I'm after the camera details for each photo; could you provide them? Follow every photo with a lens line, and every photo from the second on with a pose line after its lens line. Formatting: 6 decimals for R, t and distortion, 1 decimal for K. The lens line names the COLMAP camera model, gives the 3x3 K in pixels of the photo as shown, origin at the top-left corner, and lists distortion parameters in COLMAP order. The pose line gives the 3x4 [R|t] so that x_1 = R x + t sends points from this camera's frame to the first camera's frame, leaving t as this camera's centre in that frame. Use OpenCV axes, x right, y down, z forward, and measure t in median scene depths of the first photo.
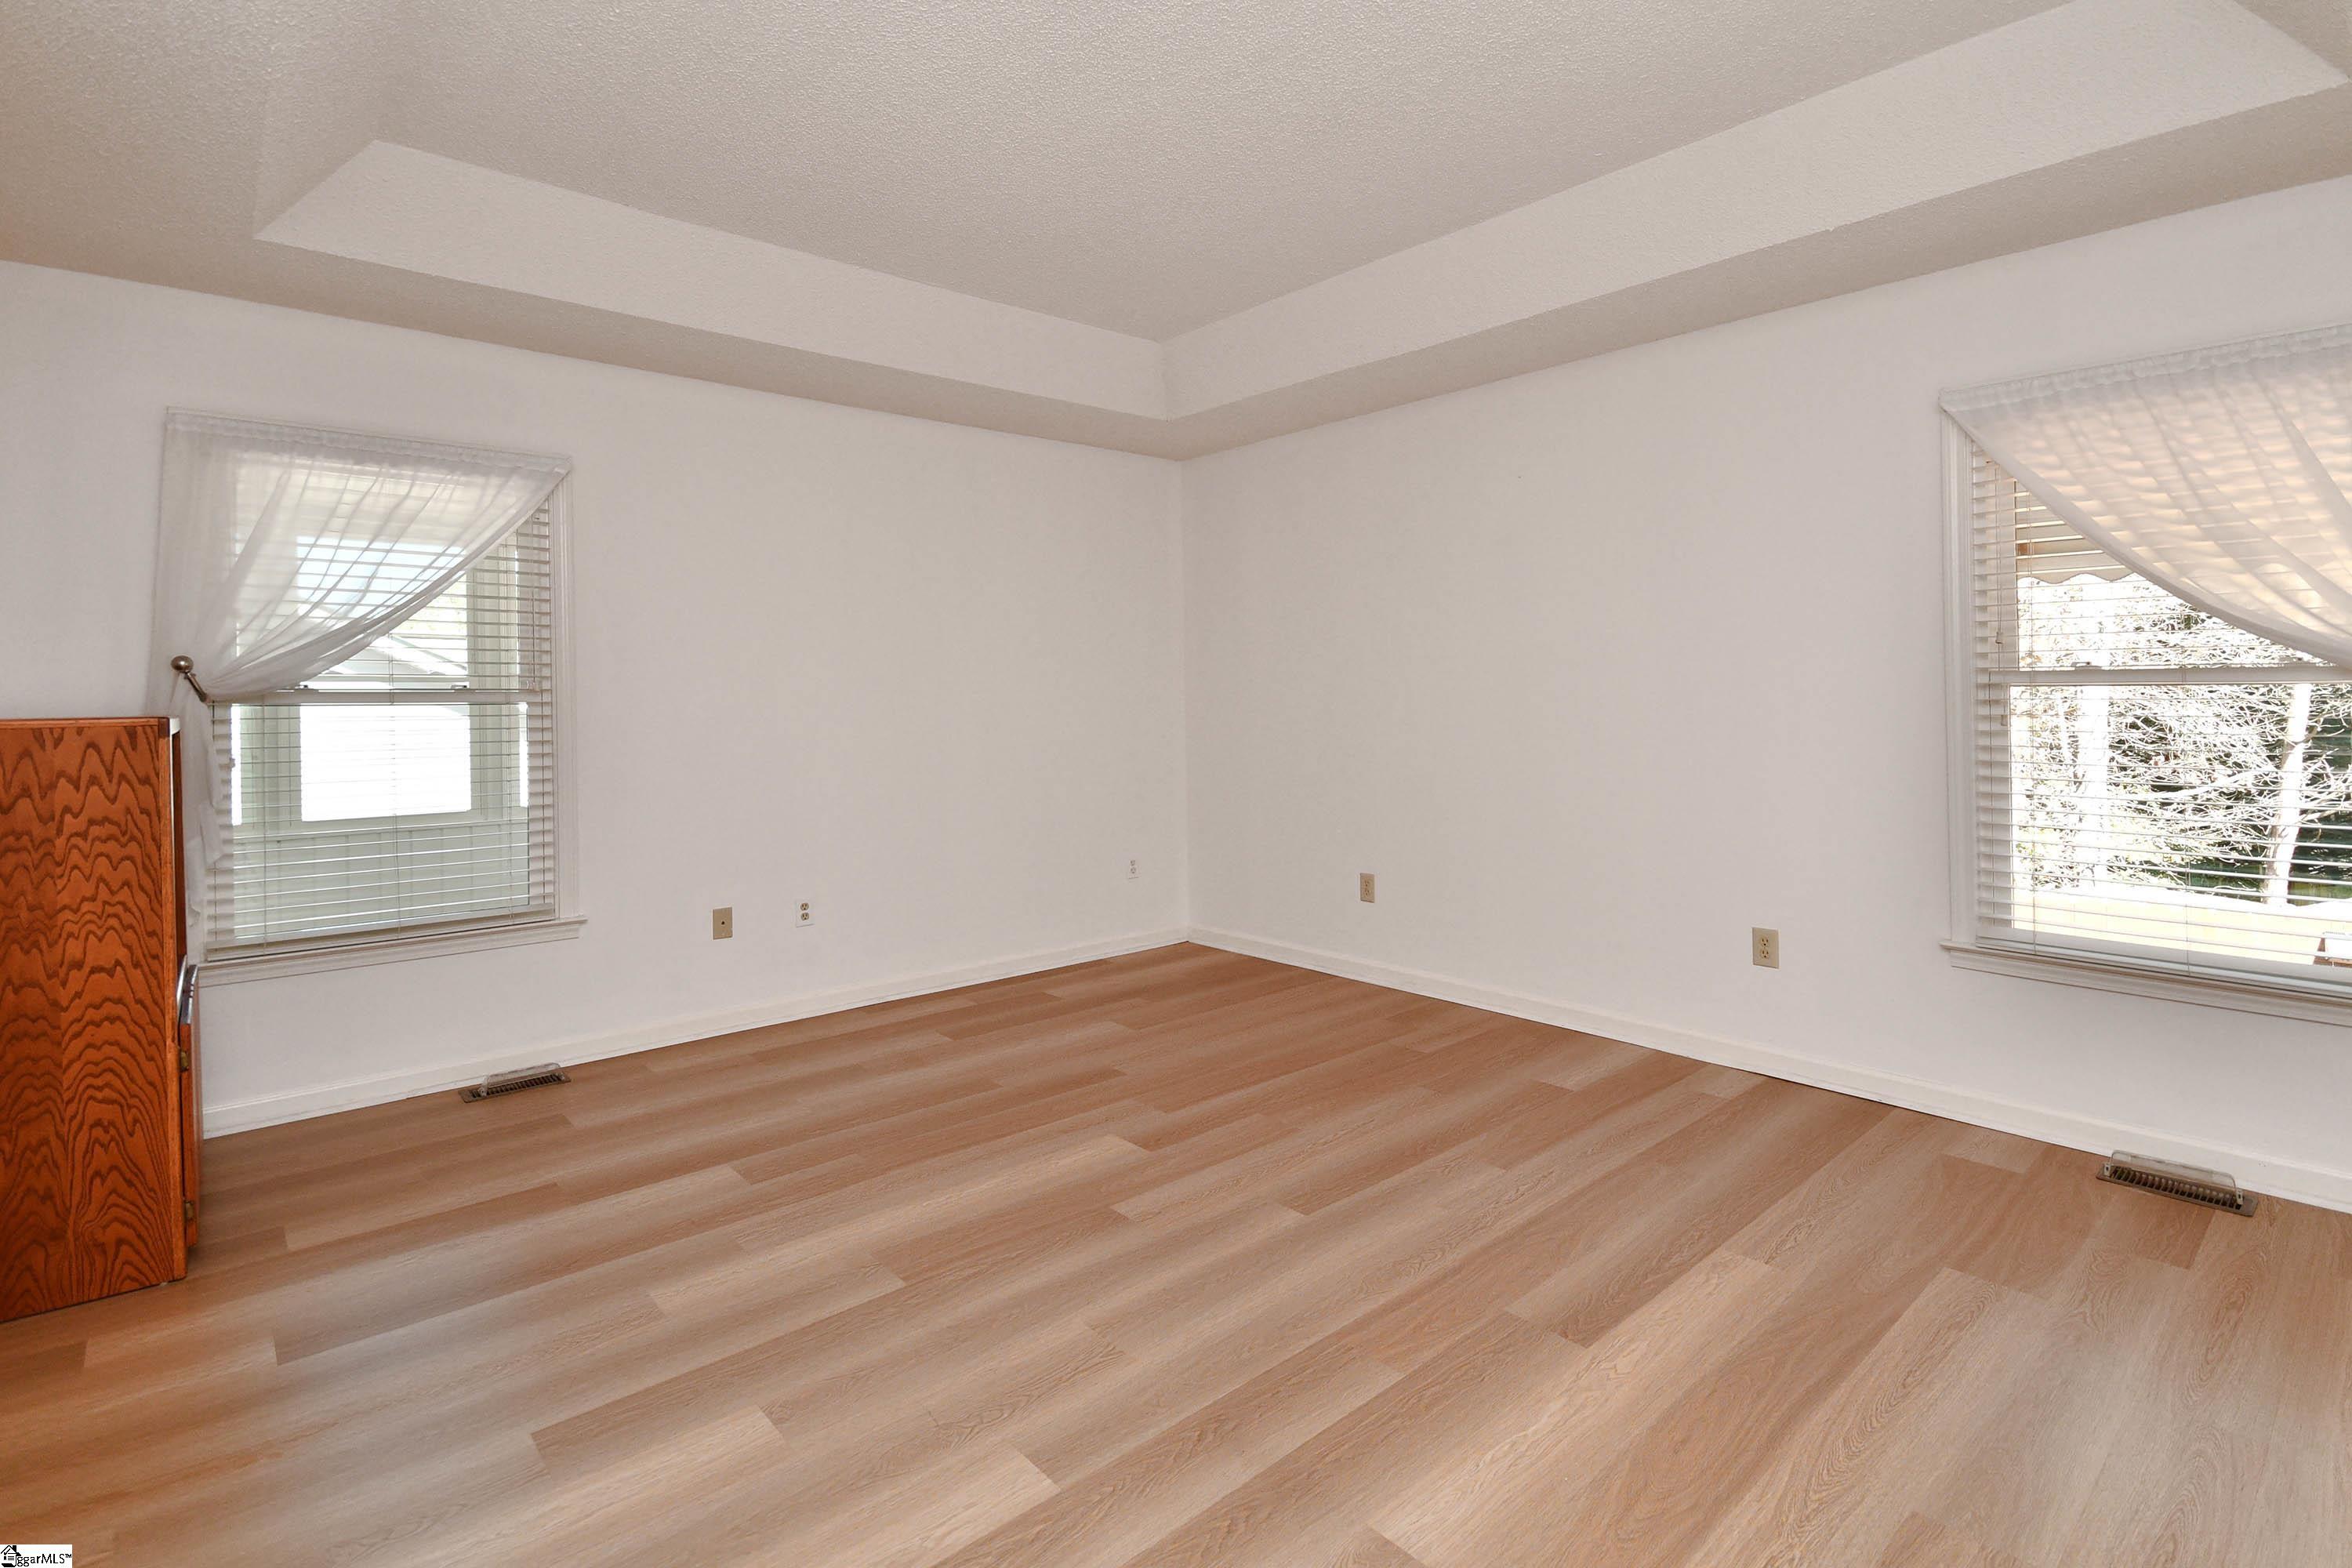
lens RADIAL K [[1075.5, 0, 1135.7], [0, 1075.5, 706.9], [0, 0, 1]] dist [-0.000828, -0.000132]
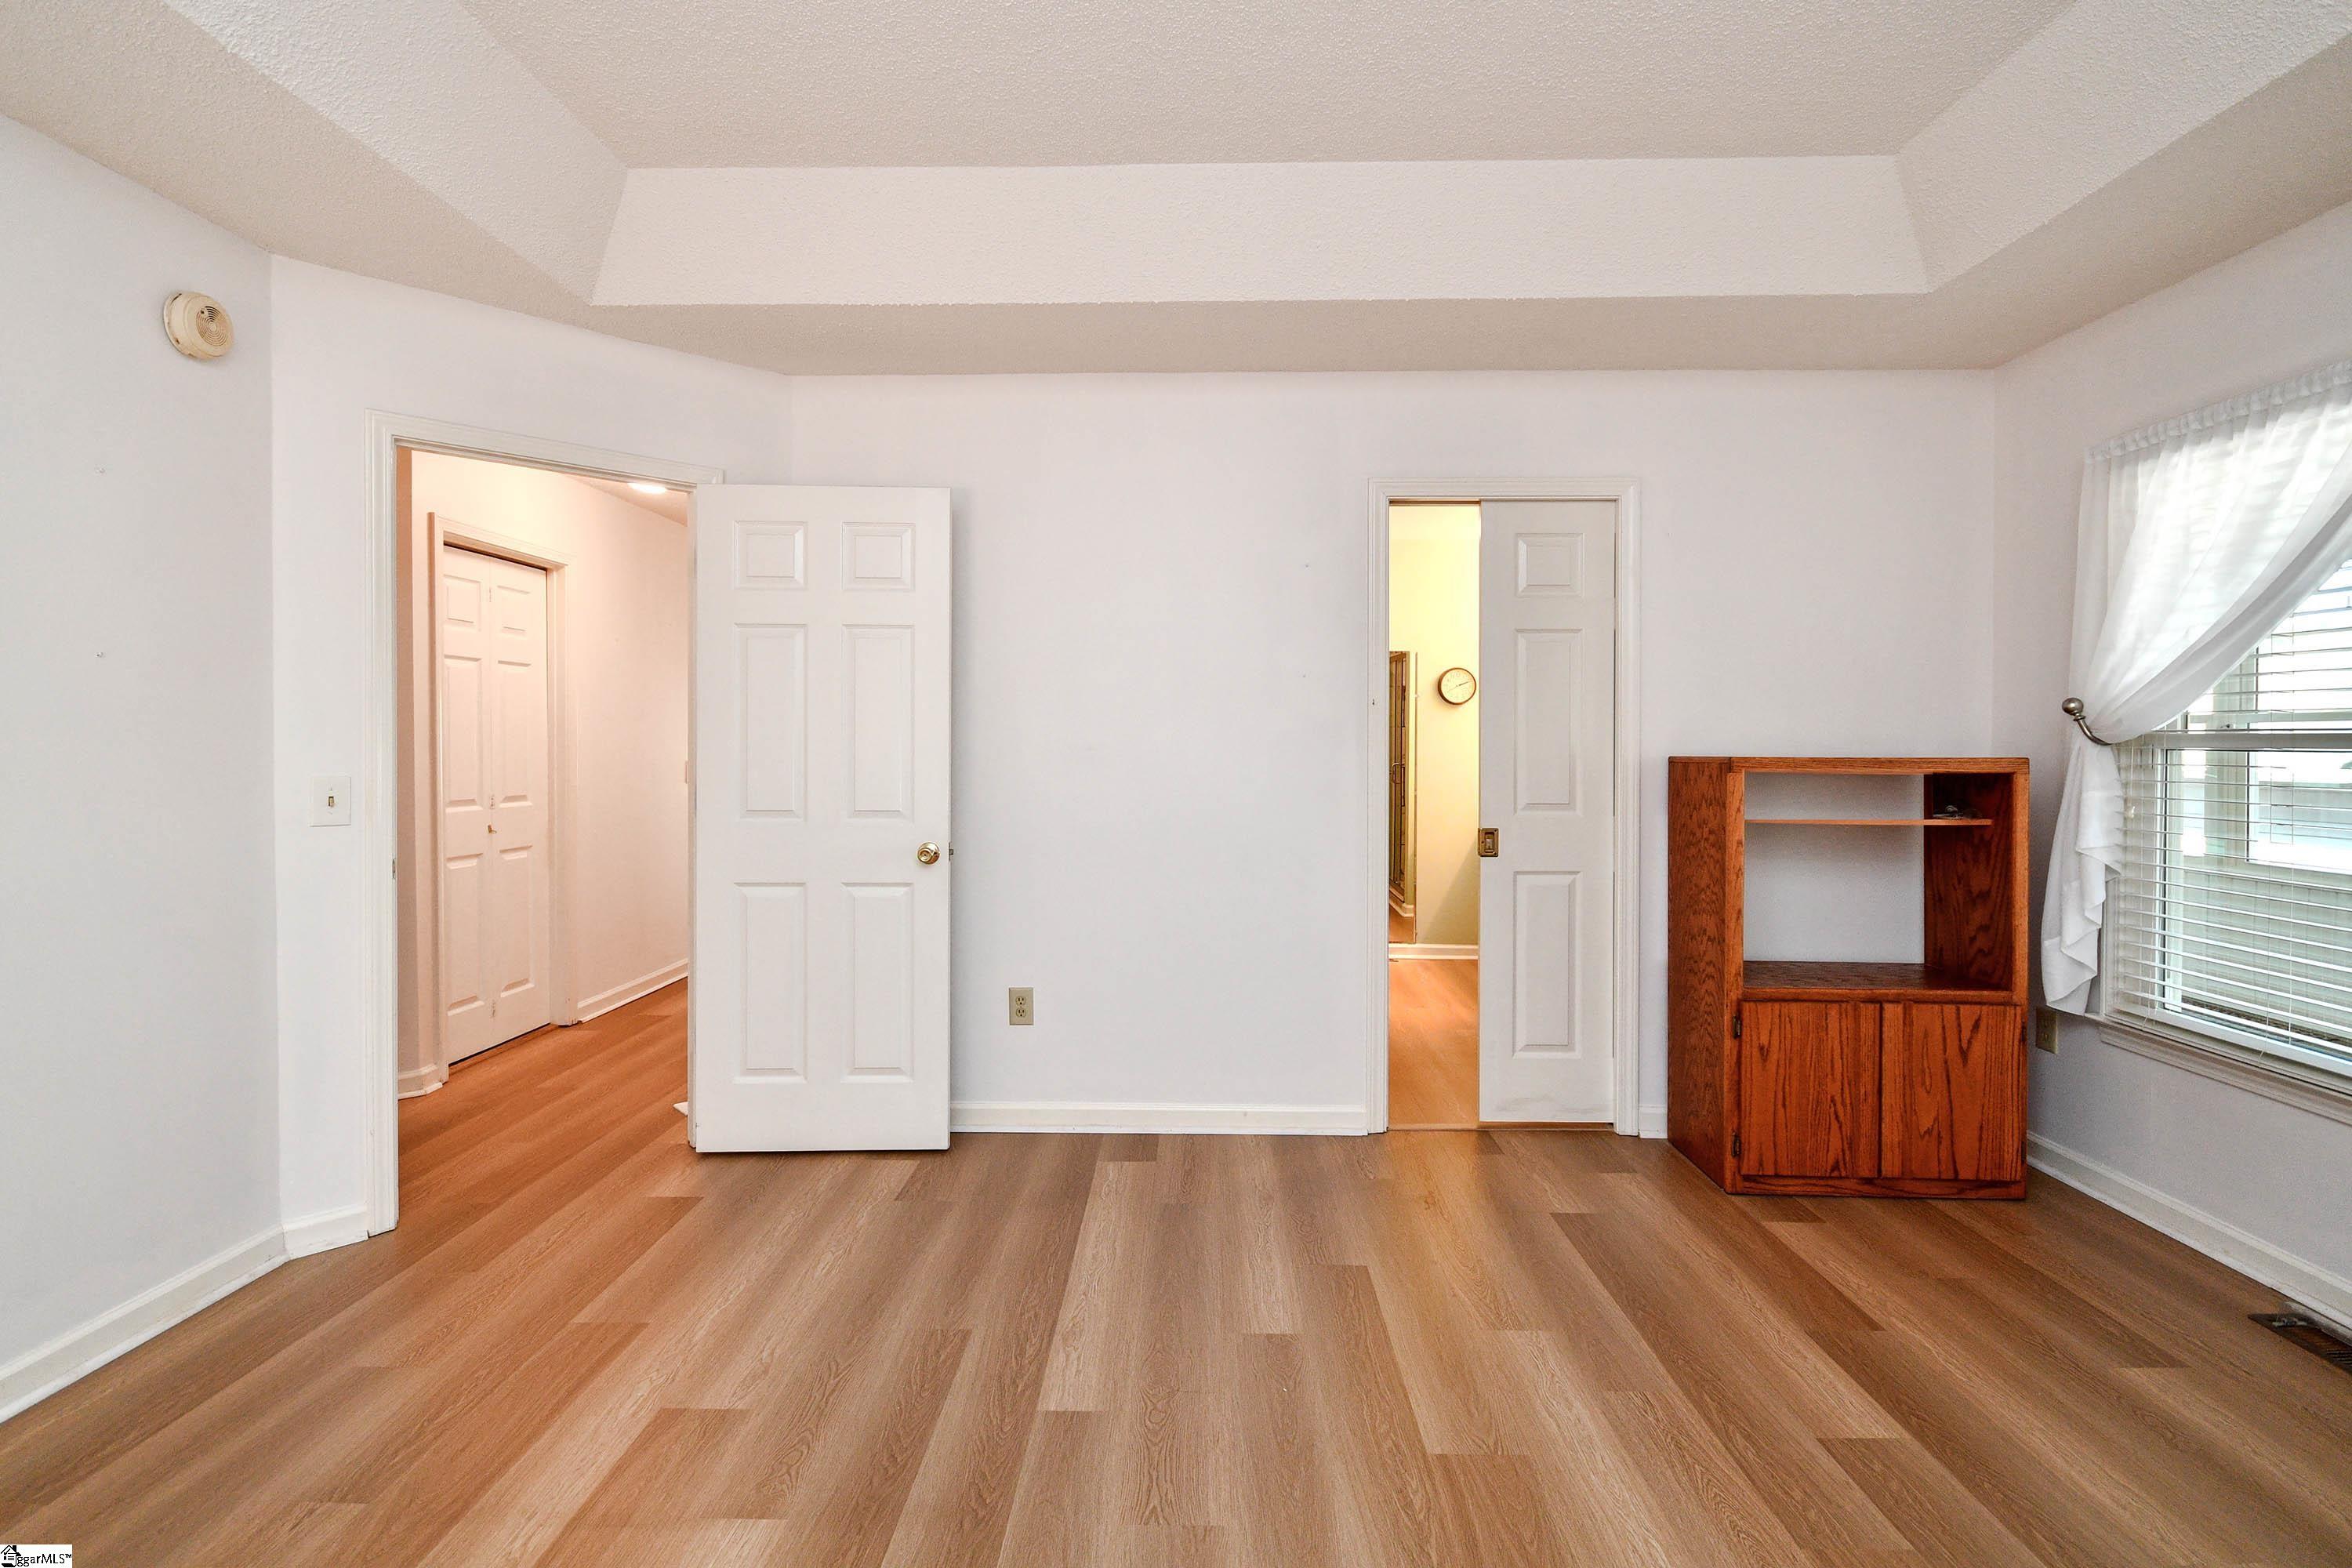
lens RADIAL K [[1075.5, 0, 1170.8], [0, 1075.5, 770.8], [0, 0, 1]] dist [-0.000828, -0.000132]
pose [[-0.646889, 0.019969, -0.762322, 0.437906], [0.000442, 0.999667, 0.025812, -0.008320], [0.762584, 0.016360, -0.646683, 1.122702]]
